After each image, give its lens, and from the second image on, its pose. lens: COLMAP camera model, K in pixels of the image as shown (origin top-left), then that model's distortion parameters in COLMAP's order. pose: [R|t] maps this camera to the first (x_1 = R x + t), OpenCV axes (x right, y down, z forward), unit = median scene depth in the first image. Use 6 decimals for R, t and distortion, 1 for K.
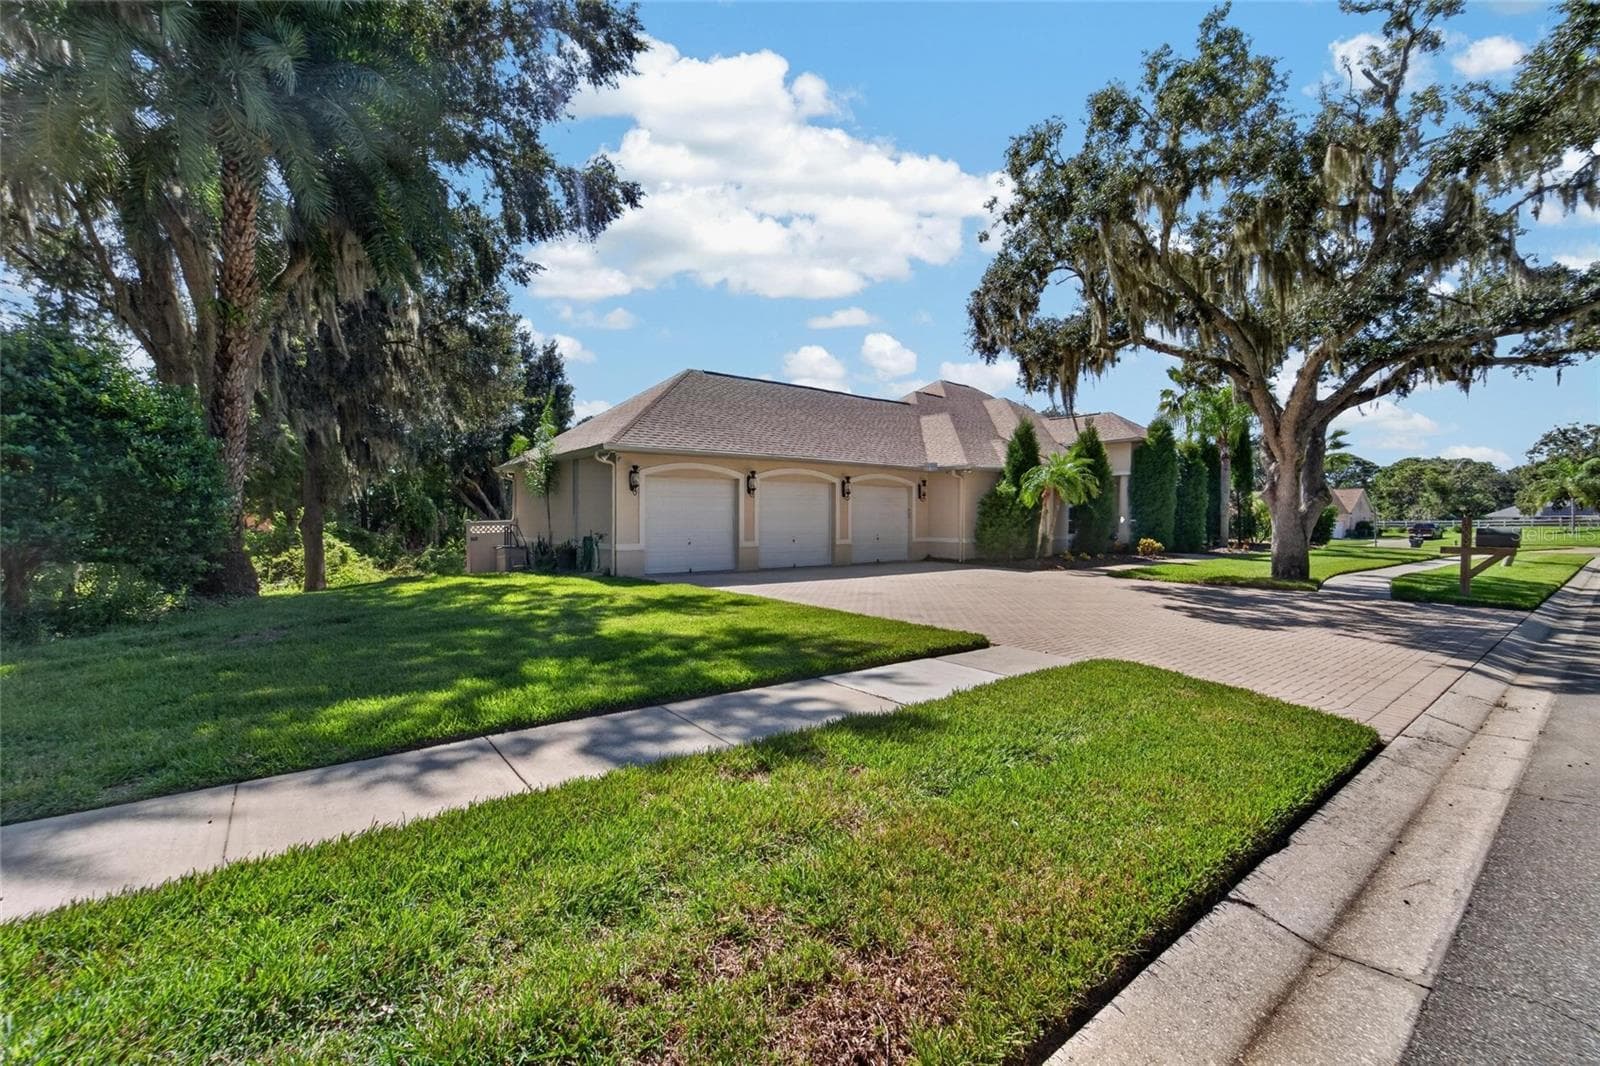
lens RADIAL K [[700.8, 0, 800.0], [0, 700.8, 533.0], [0, 0, 1]] dist [-0.013869, 0.000407]
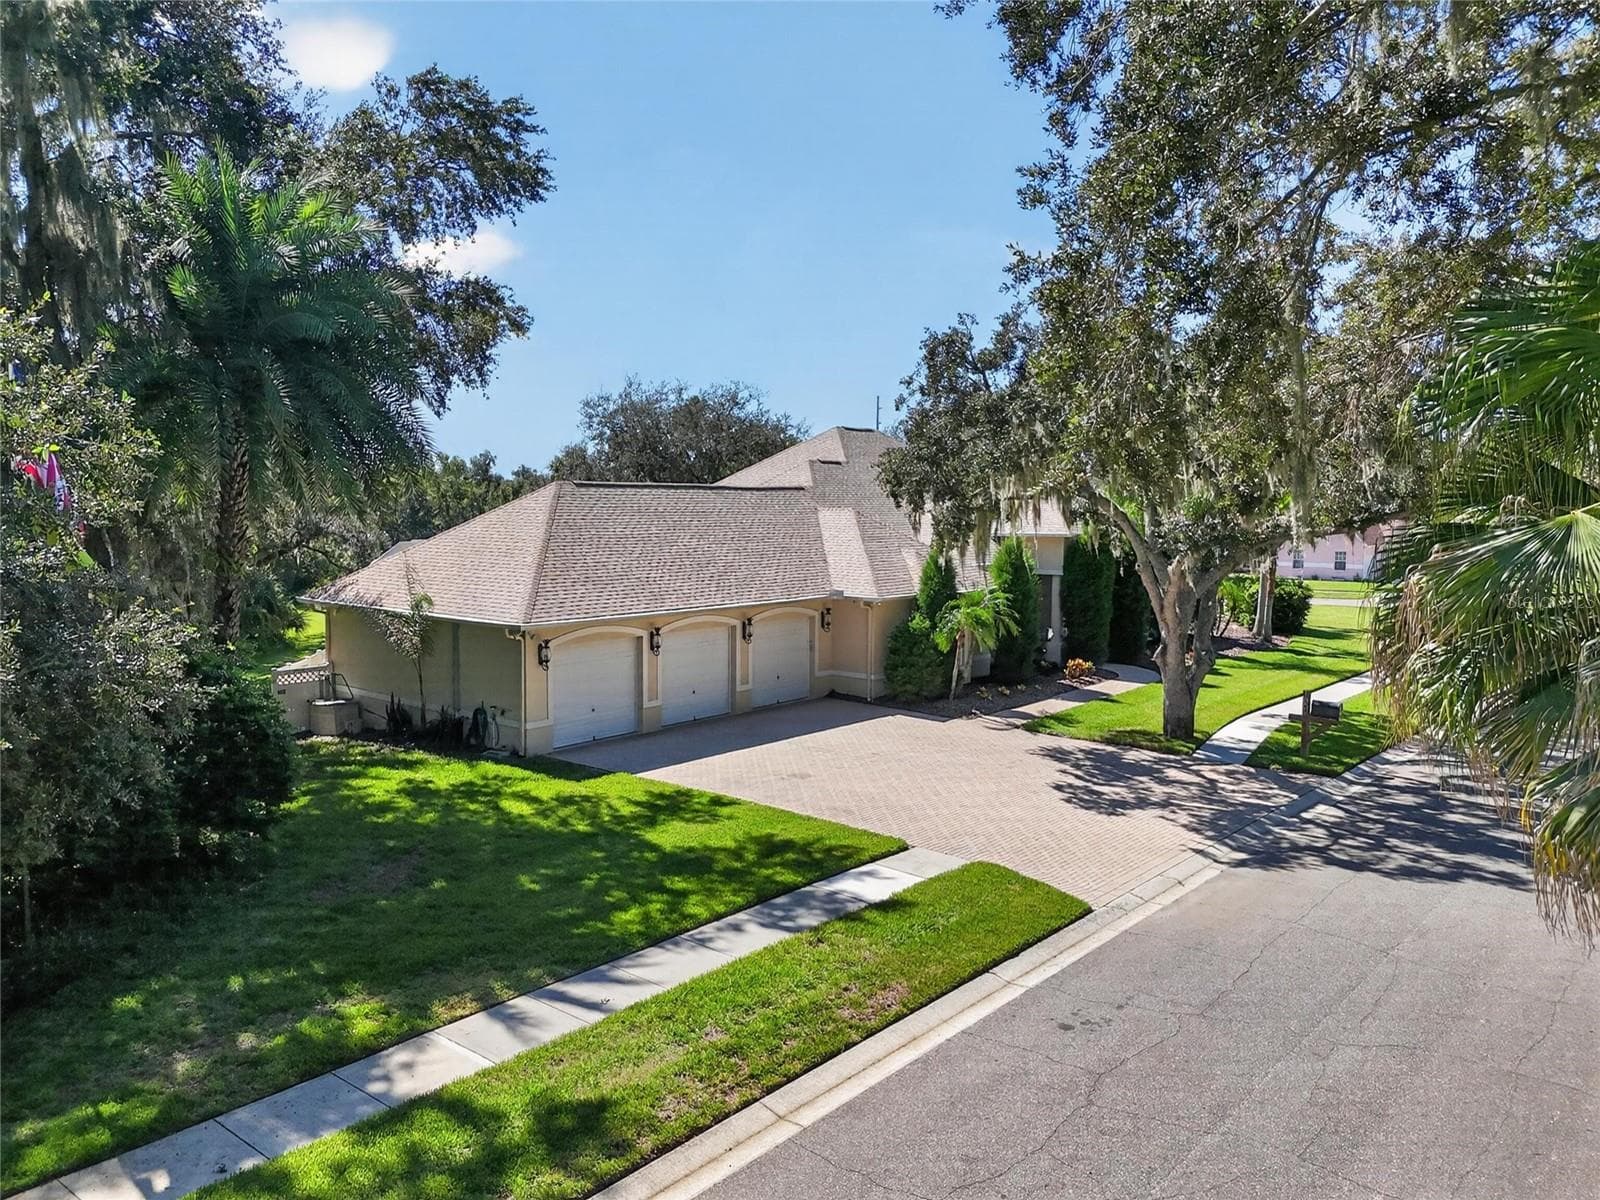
lens RADIAL K [[1176.0, 0, 800.0], [0, 1176.0, 600.0], [0, 0, 1]] dist [0.053094, -0.005944]
pose [[0.979579, -0.020566, 0.200003, -0.207600], [0.014011, 0.999319, 0.034135, -0.189390], [-0.200569, -0.030635, 0.979201, -0.592252]]
